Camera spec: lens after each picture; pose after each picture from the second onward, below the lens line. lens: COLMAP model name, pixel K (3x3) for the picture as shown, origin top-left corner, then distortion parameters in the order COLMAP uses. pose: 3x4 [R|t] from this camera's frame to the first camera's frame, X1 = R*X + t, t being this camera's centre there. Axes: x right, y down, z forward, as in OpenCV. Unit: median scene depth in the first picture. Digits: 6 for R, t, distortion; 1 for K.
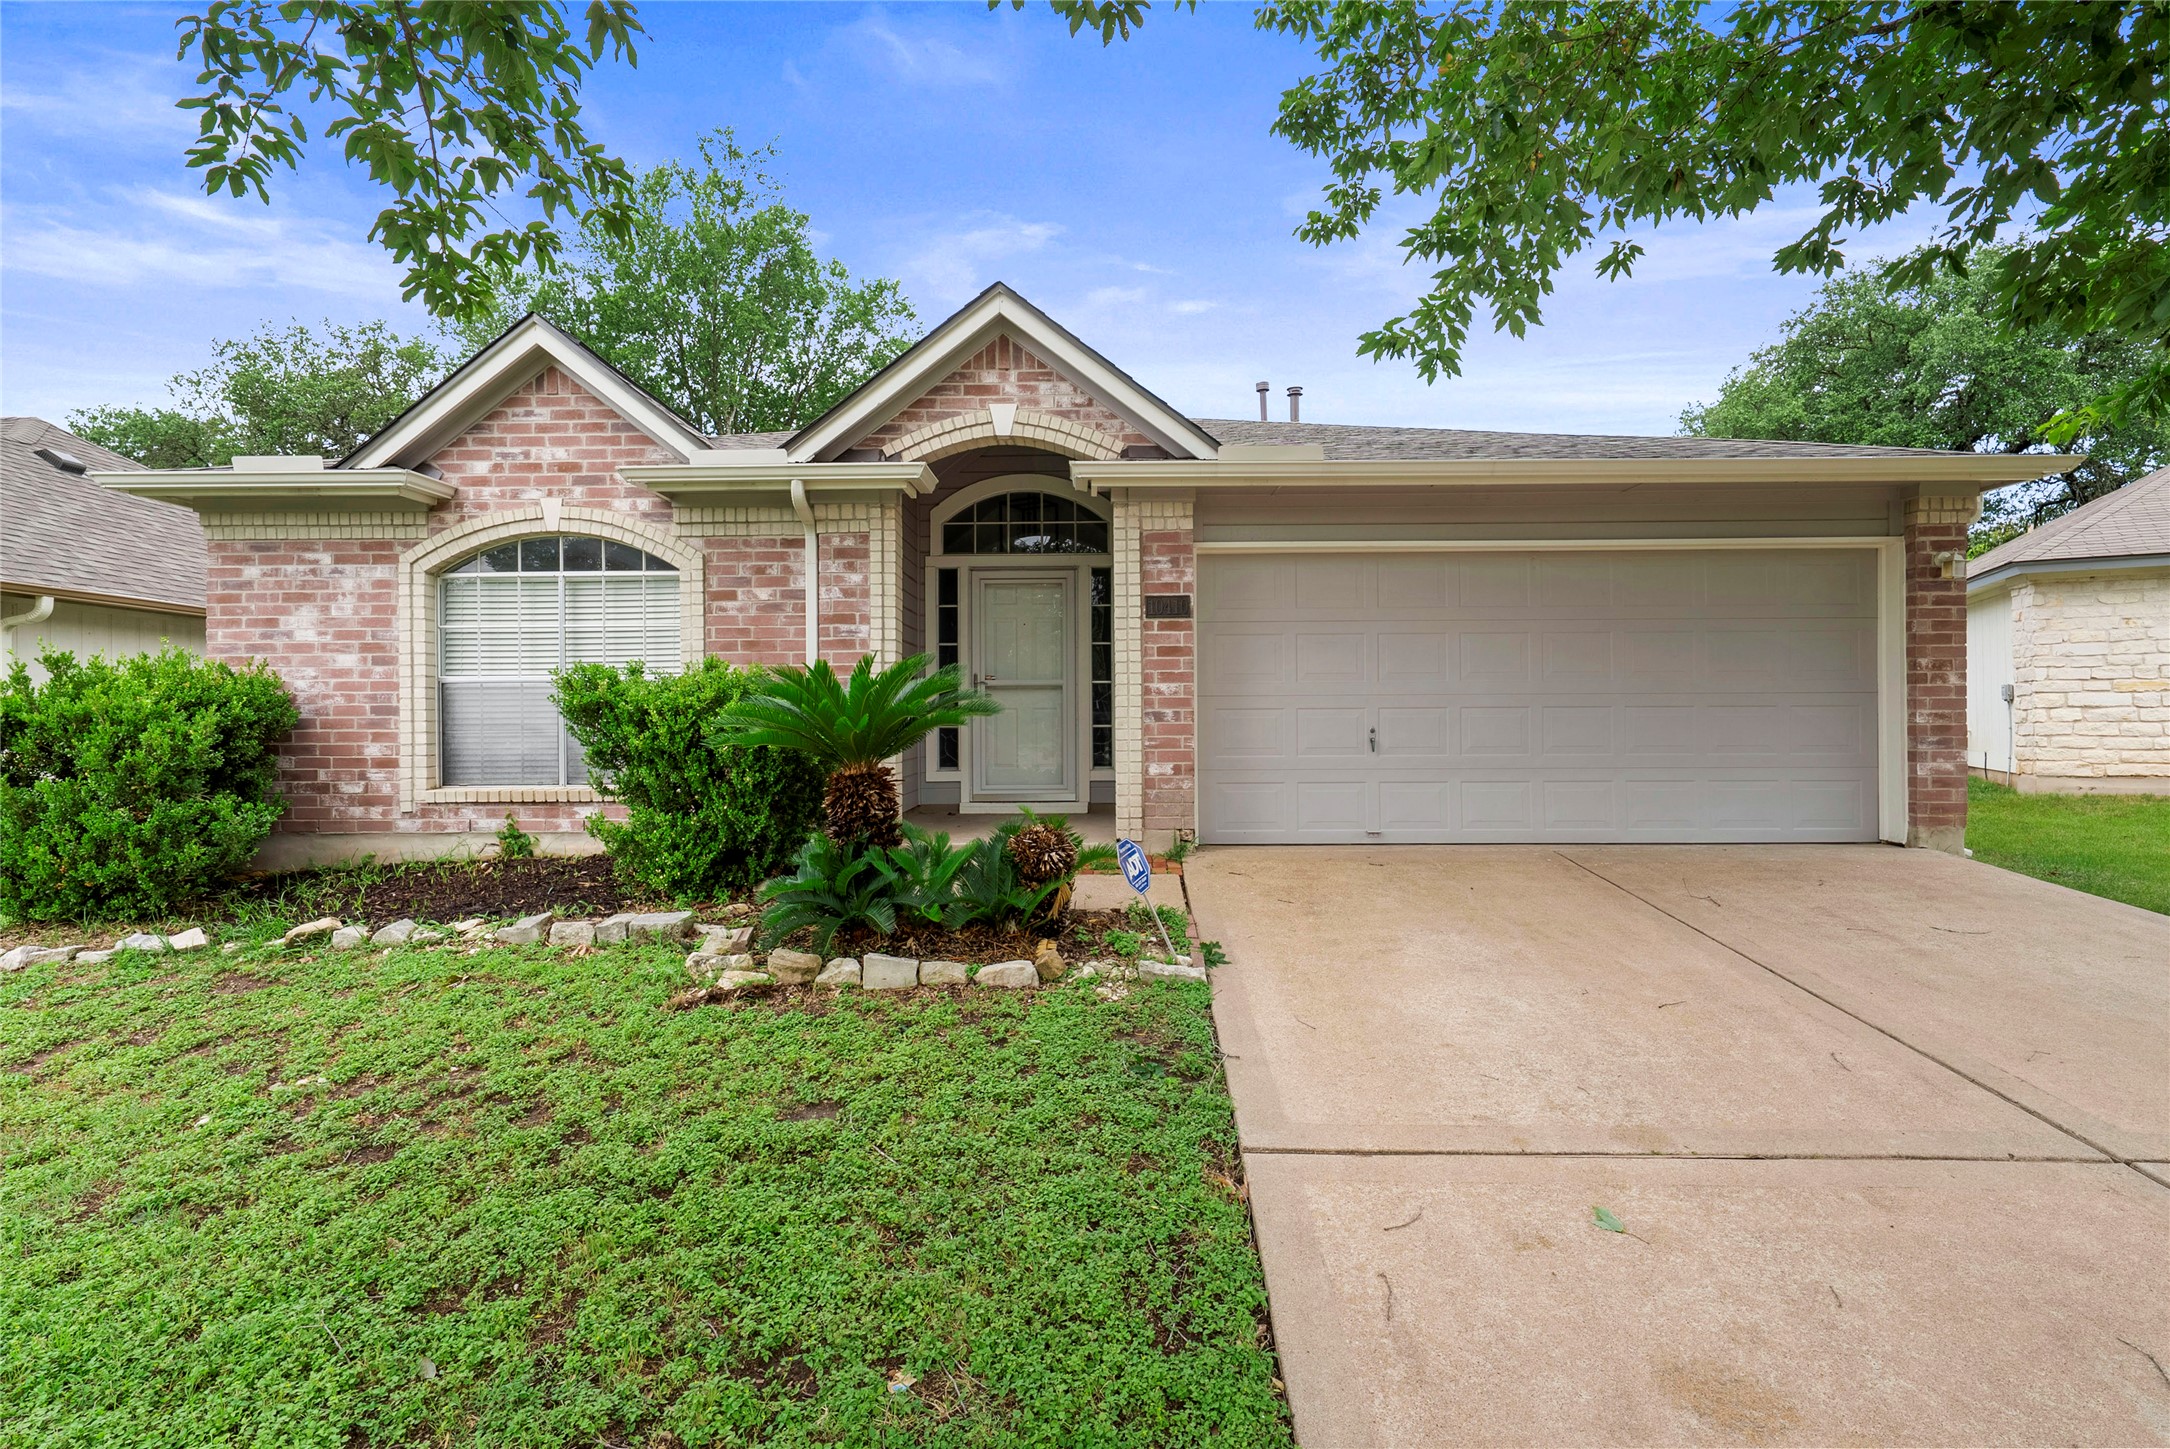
lens RADIAL K [[1058.6, 0, 1084.9], [0, 1058.6, 723.2], [0, 0, 1]] dist [0.001308, 0.000131]
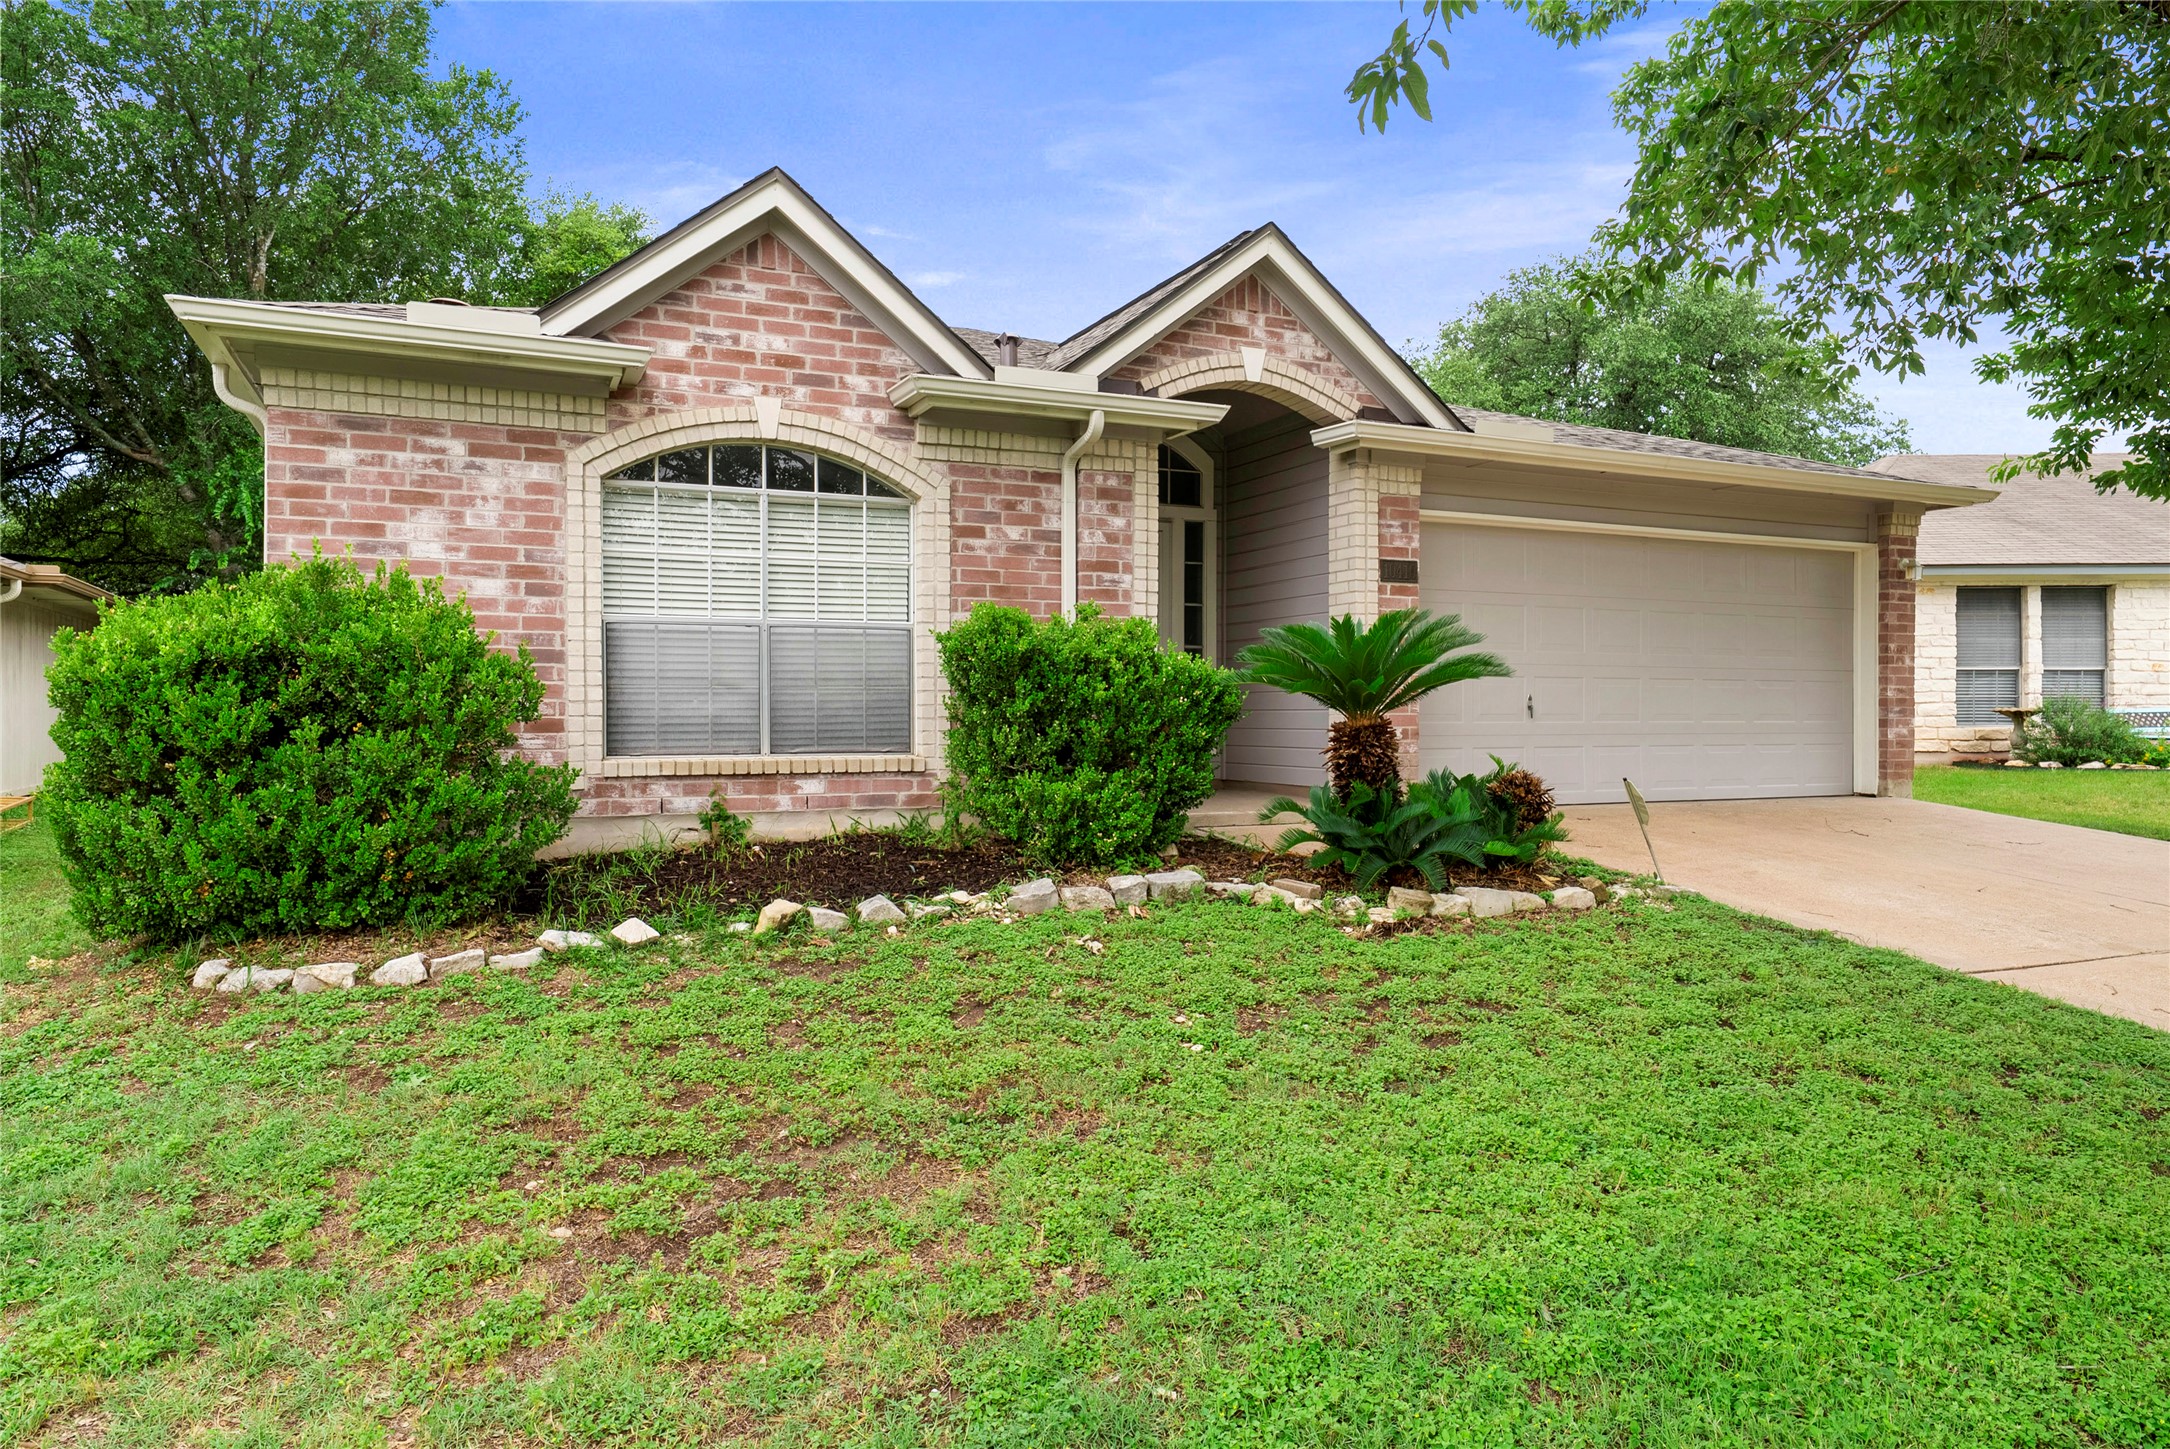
lens RADIAL K [[1360.7, 0, 1085.3], [0, 1360.7, 726.0], [0, 0, 1]] dist [0.004402, 0.001039]
pose [[0.906230, 0.002540, 0.422778, -0.722939], [-0.005199, 0.999973, 0.005137, 0.031038], [-0.422754, -0.006854, 0.906219, -0.043006]]
